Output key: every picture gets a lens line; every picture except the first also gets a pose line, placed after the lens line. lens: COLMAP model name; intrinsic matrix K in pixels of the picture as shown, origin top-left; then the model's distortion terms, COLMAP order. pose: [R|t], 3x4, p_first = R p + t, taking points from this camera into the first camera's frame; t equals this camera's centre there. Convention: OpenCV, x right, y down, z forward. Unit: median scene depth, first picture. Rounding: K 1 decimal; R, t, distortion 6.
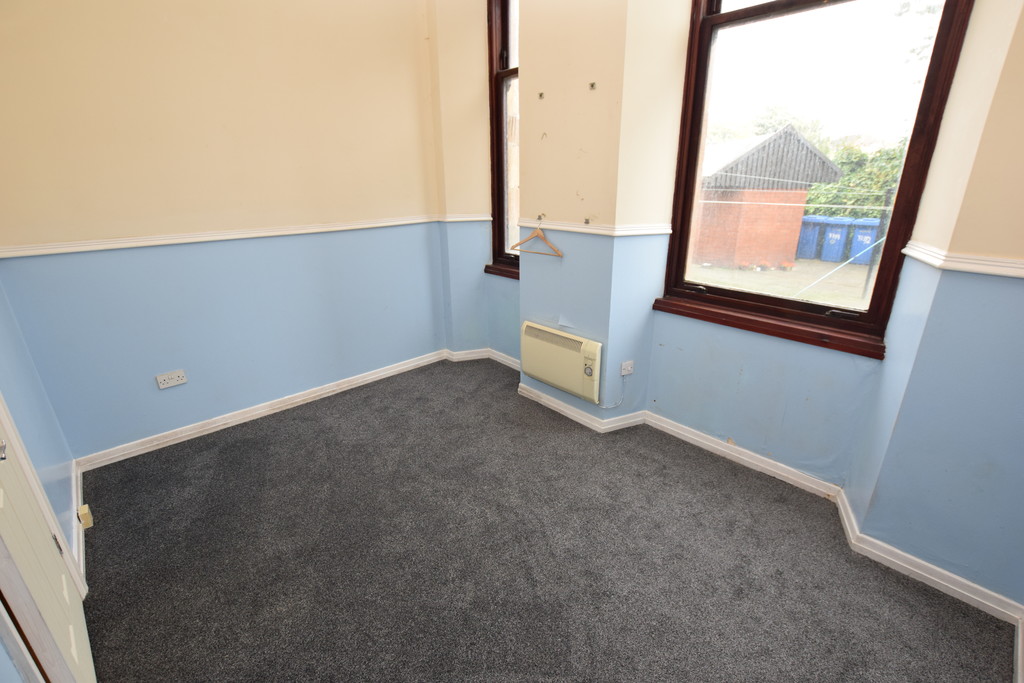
lens RADIAL K [[450.9, 0, 516.3], [0, 450.9, 345.7], [0, 0, 1]] dist [-0.027561, -0.000053]
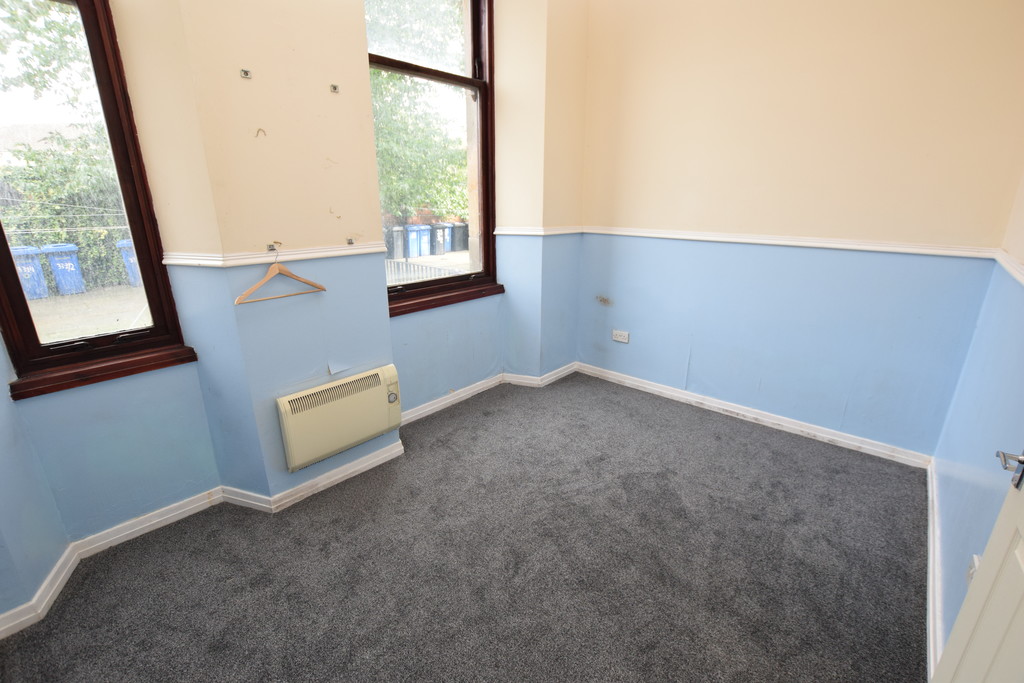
lens RADIAL K [[450.9, 0, 516.2], [0, 450.9, 339.8], [0, 0, 1]] dist [-0.027561, -0.000053]
pose [[-0.085745, -0.299197, 0.950331, -0.703955], [0.338802, 0.888244, 0.310219, -0.249734], [-0.936942, 0.348574, 0.025206, 0.690584]]
